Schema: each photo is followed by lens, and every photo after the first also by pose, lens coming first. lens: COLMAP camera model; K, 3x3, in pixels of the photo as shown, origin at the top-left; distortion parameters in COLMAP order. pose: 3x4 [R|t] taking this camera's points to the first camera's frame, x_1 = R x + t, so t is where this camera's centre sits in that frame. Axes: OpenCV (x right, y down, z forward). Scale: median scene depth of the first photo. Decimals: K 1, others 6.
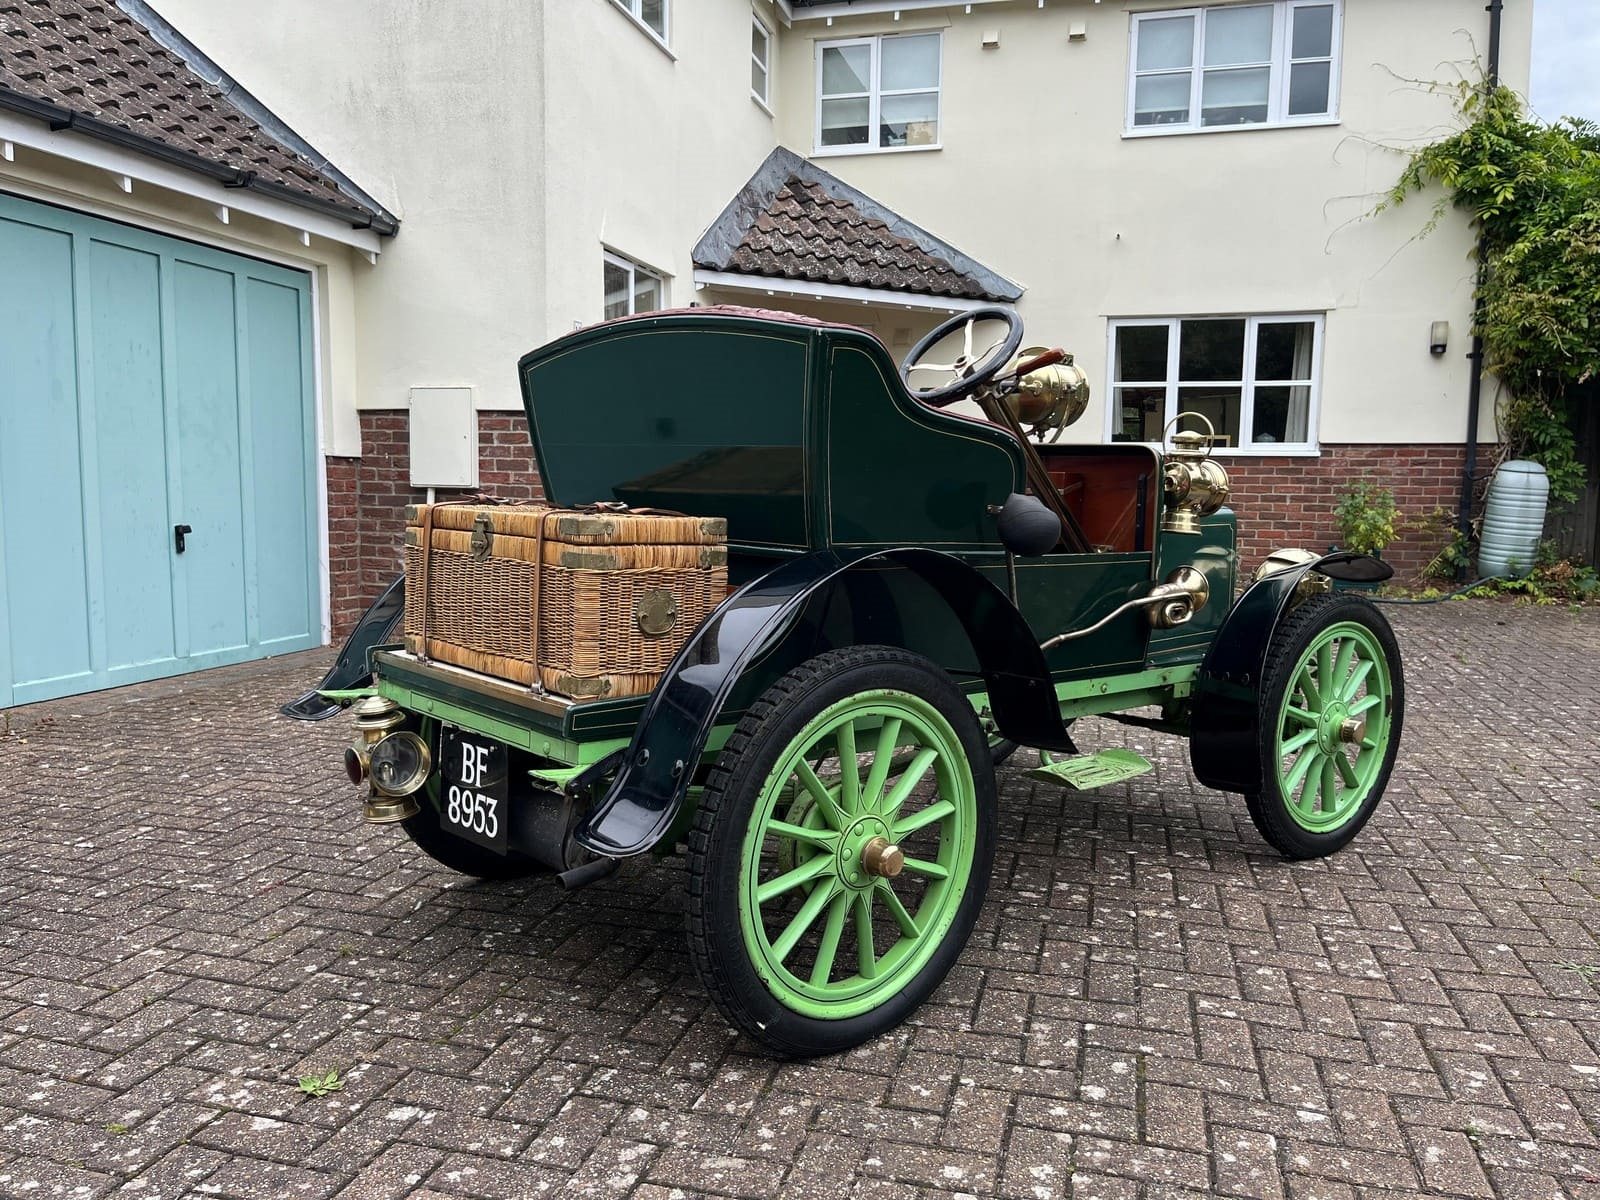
lens RADIAL K [[1215.6, 0, 795.9], [0, 1215.6, 608.1], [0, 0, 1]] dist [0.066507, -0.092059]
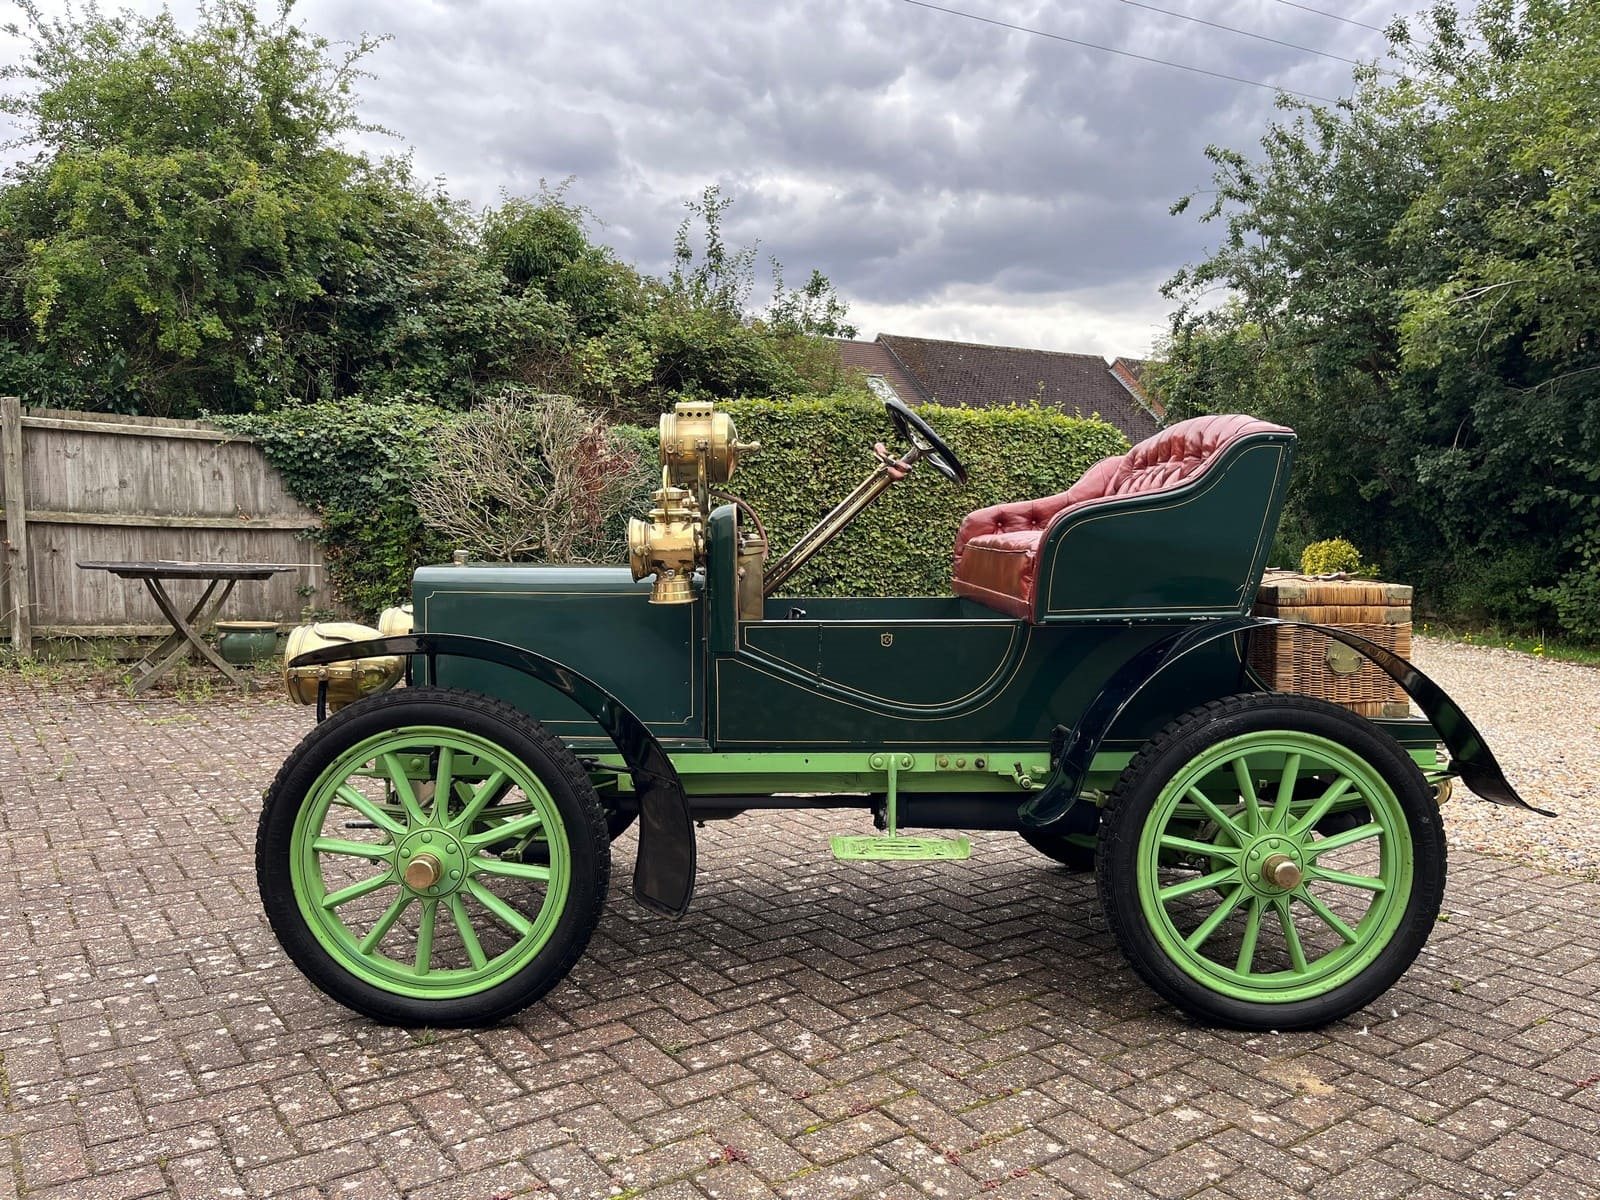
lens RADIAL K [[1215.6, 0, 782.7], [0, 1215.6, 595.6], [0, 0, 1]] dist [0.066507, -0.092059]
pose [[-0.763856, -0.067686, 0.641828, -0.487767], [0.043710, 0.986776, 0.156084, -0.223595], [-0.643905, 0.147280, -0.750796, 1.793831]]
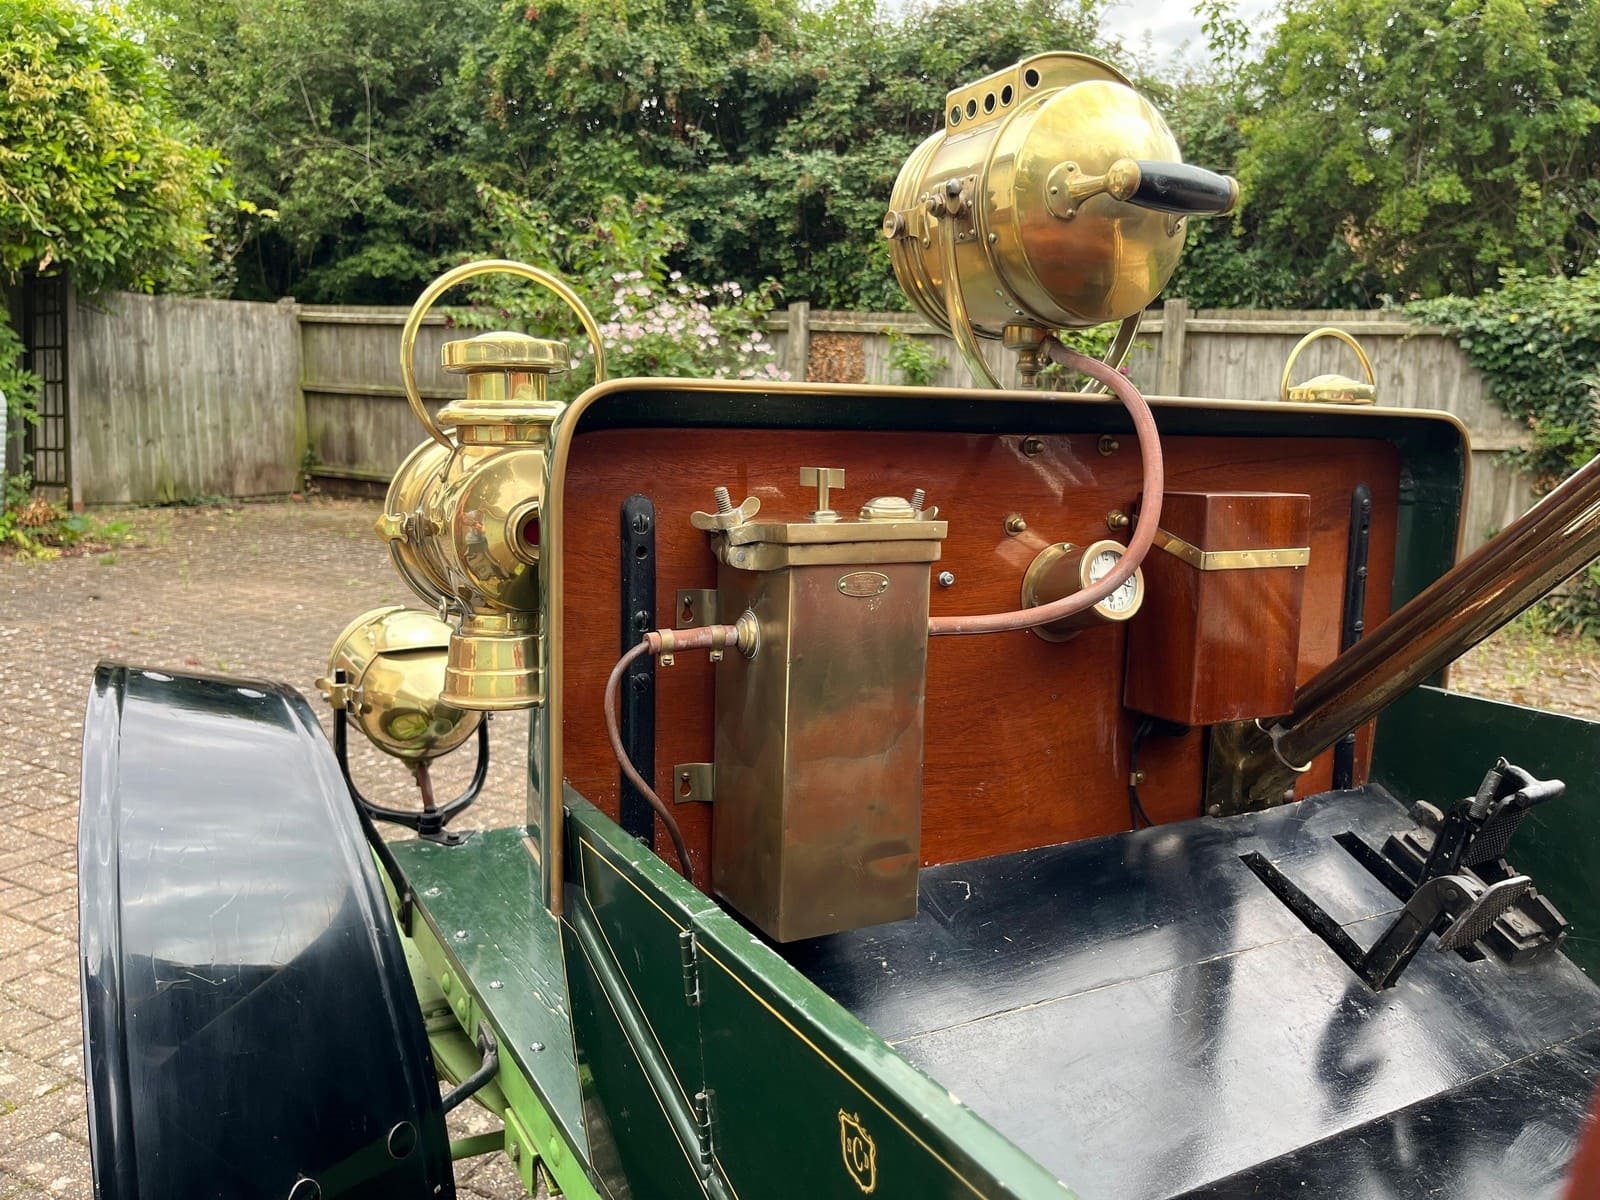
lens RADIAL K [[1221.8, 0, 802.9], [0, 1221.8, 598.9], [0, 0, 1]] dist [0.054832, -0.081123]
pose [[0.210319, -0.162309, 0.964065, -0.122607], [0.087616, 0.985283, 0.146767, -0.144853], [-0.973699, 0.053600, 0.221445, 1.065428]]
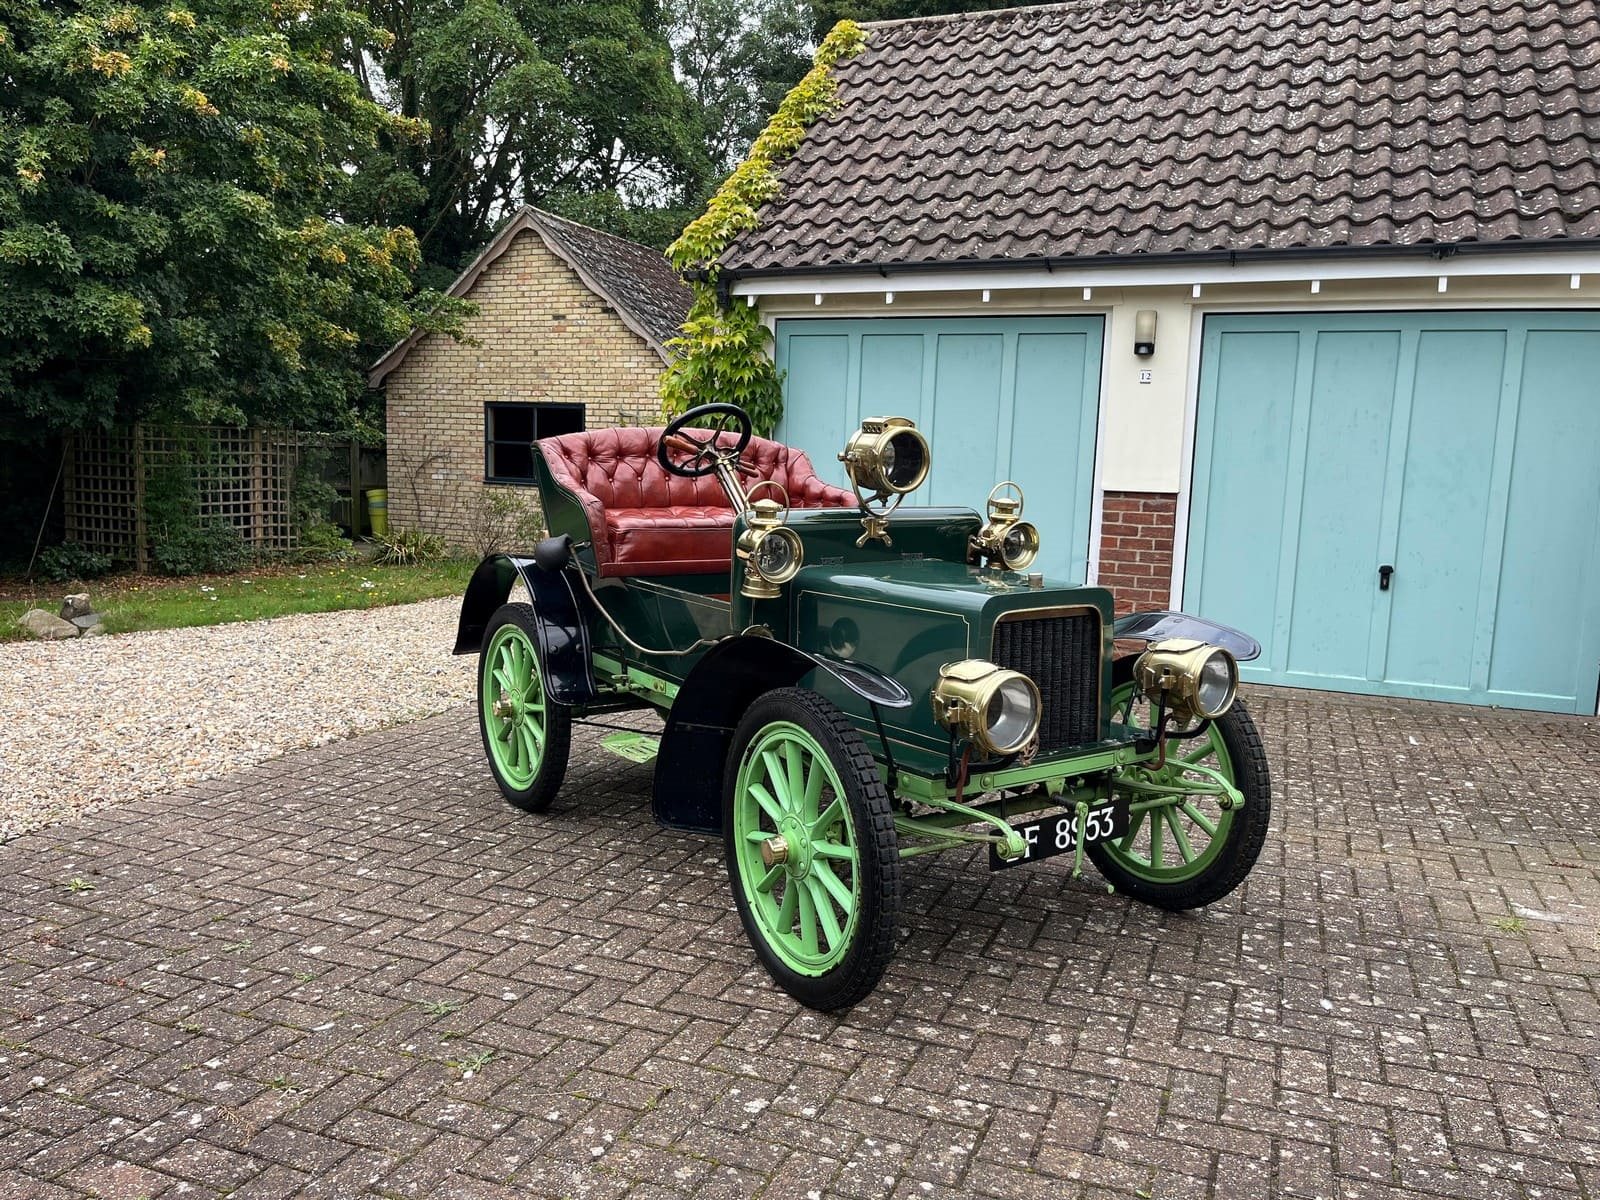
lens RADIAL K [[1215.6, 0, 786.6], [0, 1215.6, 603.3], [0, 0, 1]] dist [0.066507, -0.092059]
pose [[-0.131242, 0.102807, -0.986005, 1.333984], [-0.135566, 0.983403, 0.120580, -0.181754], [0.982037, 0.149494, -0.115126, 1.129516]]
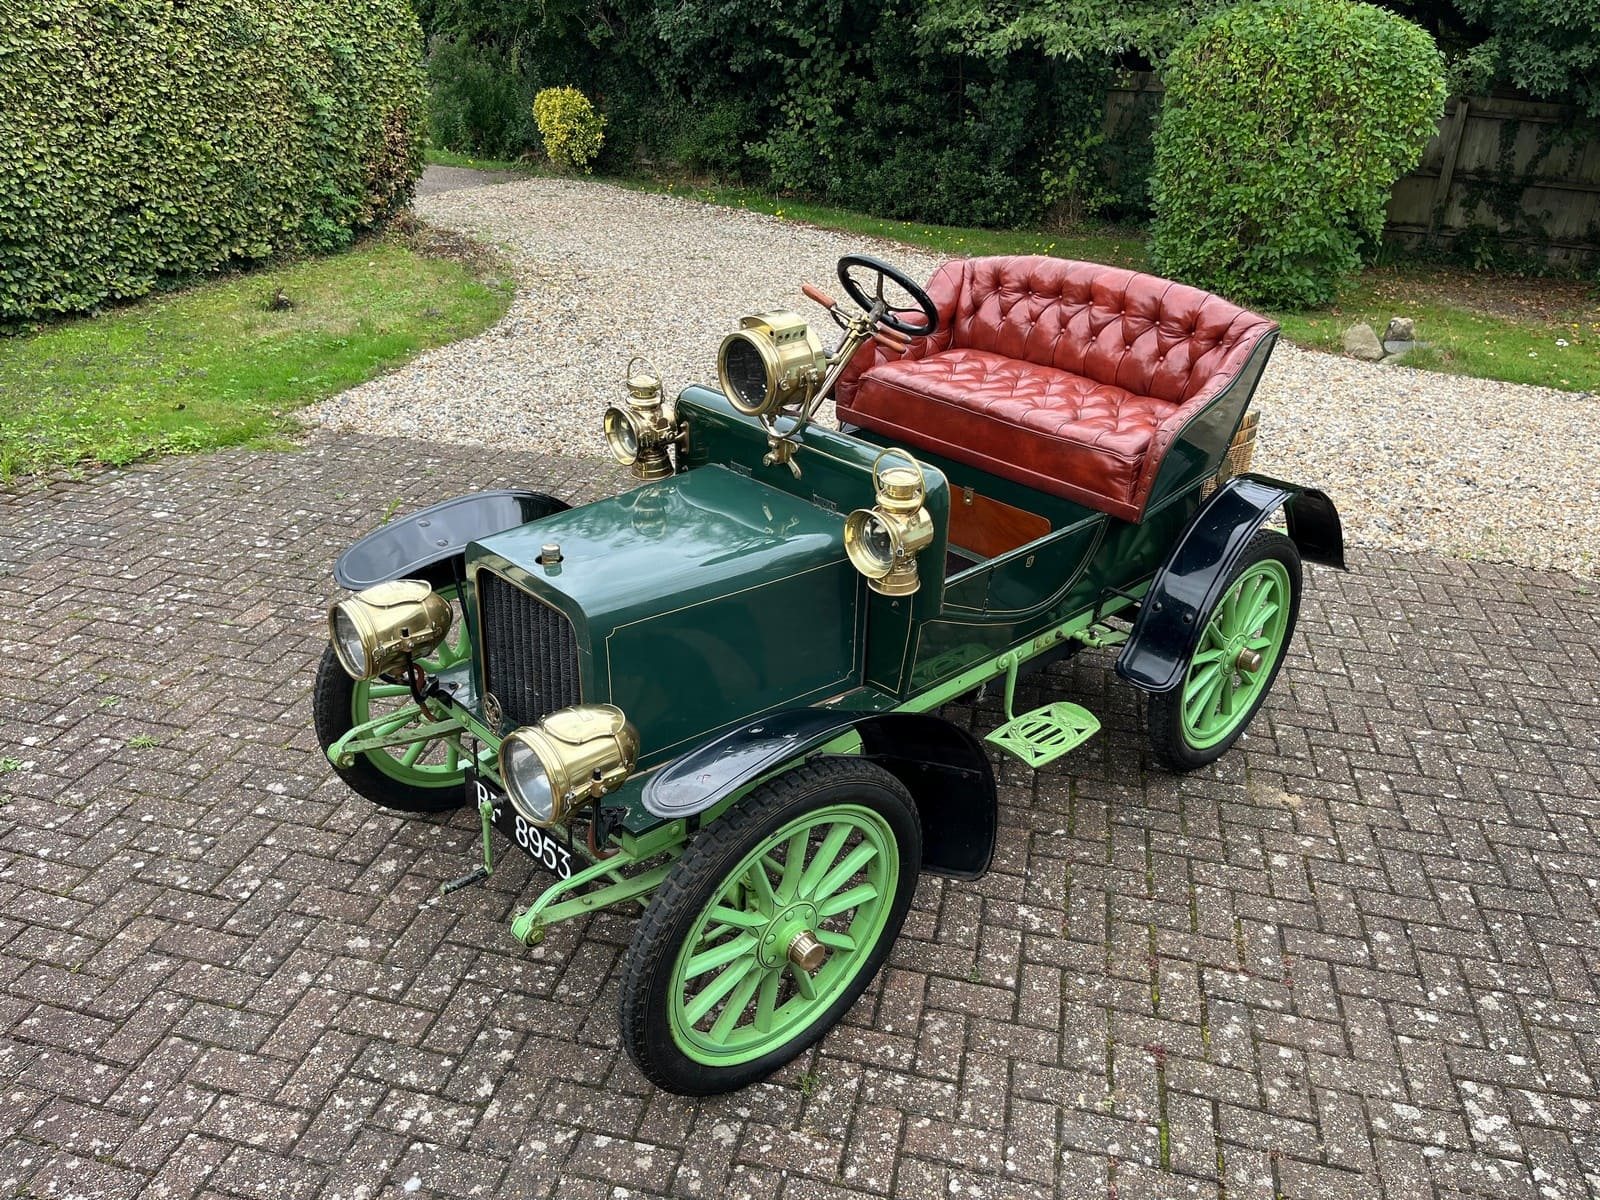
lens RADIAL K [[1215.6, 0, 808.1], [0, 1215.6, 598.9], [0, 0, 1]] dist [0.066507, -0.092059]
pose [[-0.997285, -0.037257, -0.063523, 0.239977], [-0.065401, 0.844578, 0.531423, -0.511981], [0.033851, 0.534135, -0.844721, 1.890893]]
